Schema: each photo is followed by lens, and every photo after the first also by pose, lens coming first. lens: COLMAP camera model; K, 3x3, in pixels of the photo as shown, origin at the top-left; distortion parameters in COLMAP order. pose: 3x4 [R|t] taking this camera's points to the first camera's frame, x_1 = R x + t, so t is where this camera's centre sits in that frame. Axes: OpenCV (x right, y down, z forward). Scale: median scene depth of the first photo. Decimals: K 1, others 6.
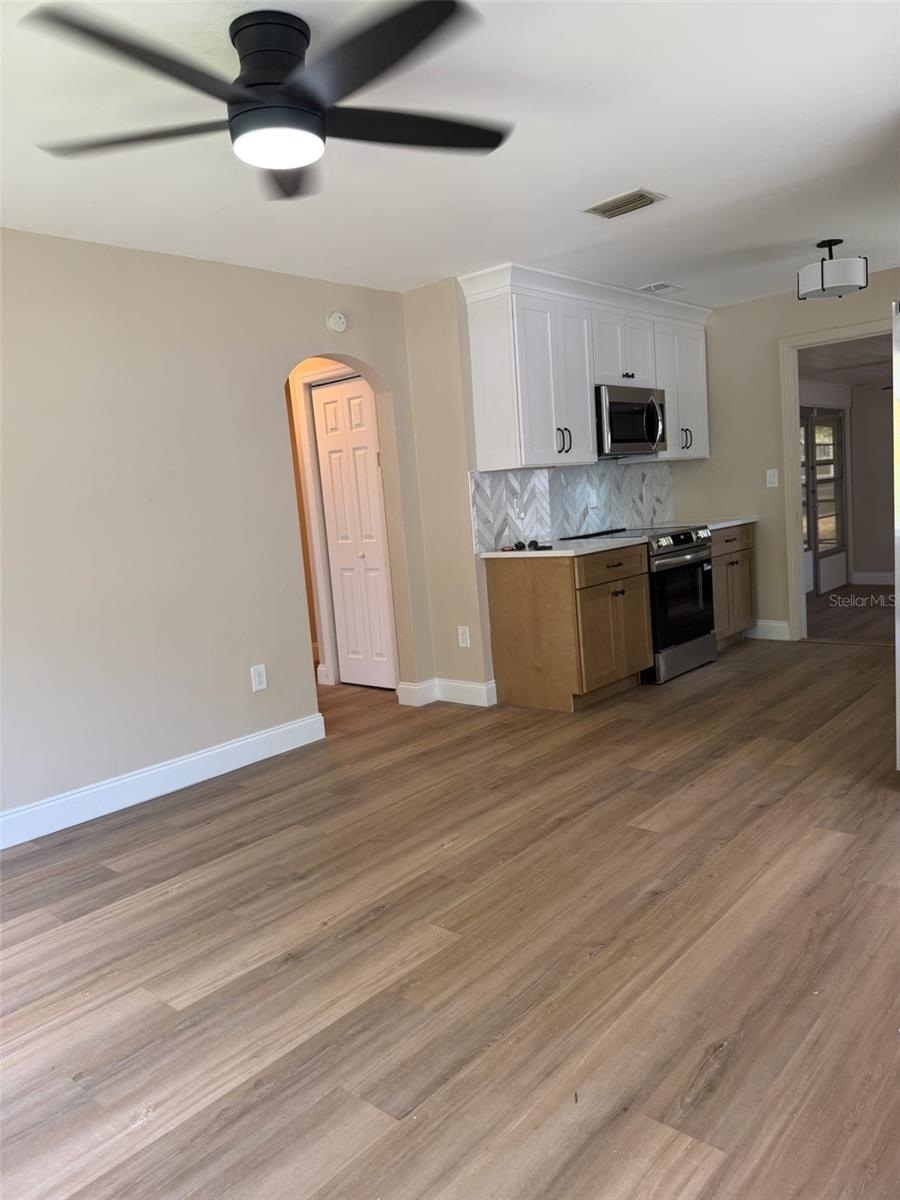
lens RADIAL K [[851.1, 0, 450.0], [0, 851.1, 600.0], [0, 0, 1]] dist [0.151478, -0.283492]
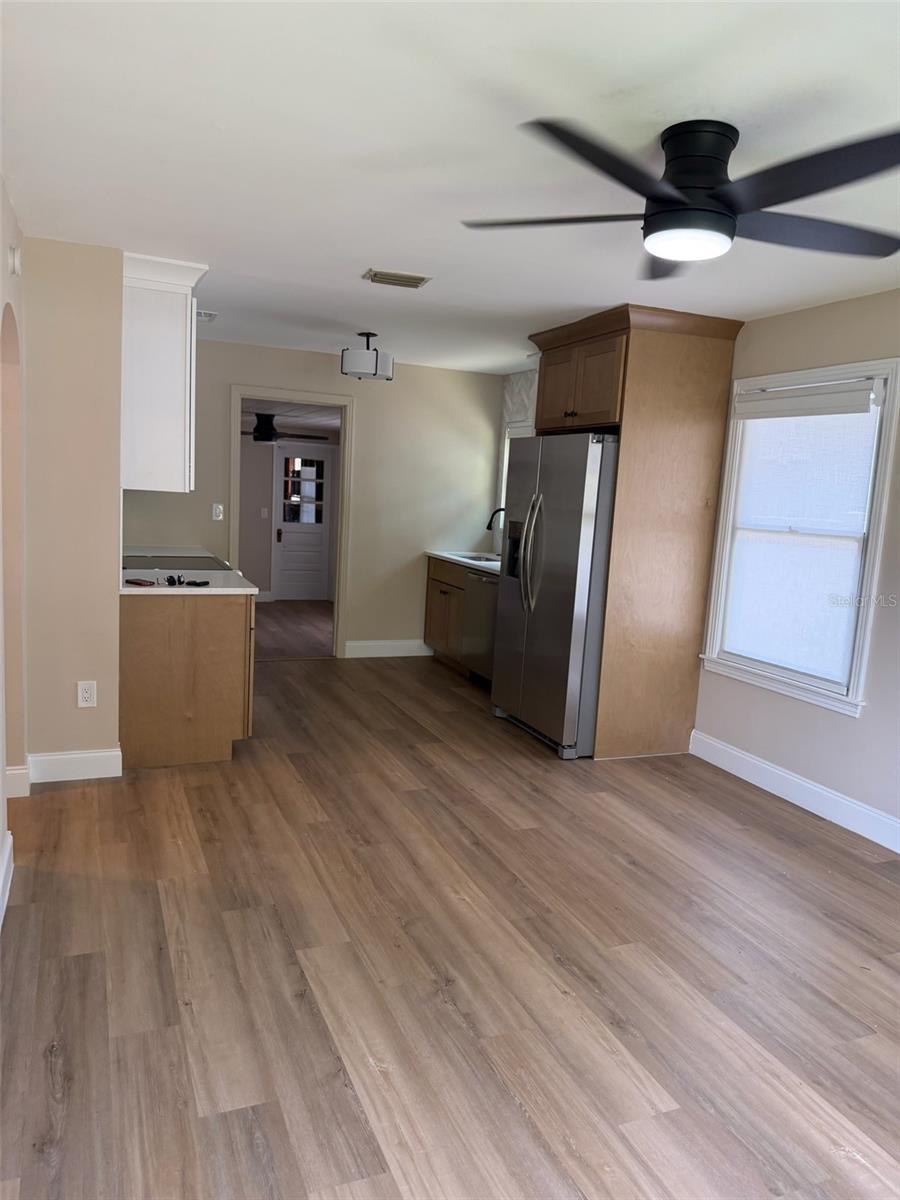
lens RADIAL K [[844.5, 0, 450.0], [0, 844.5, 600.0], [0, 0, 1]] dist [0.073313, -0.119410]
pose [[0.424961, -0.020750, 0.904974, -0.858207], [0.021607, 0.999685, 0.012776, -0.072359], [-0.904954, 0.014124, 0.425275, 0.557122]]
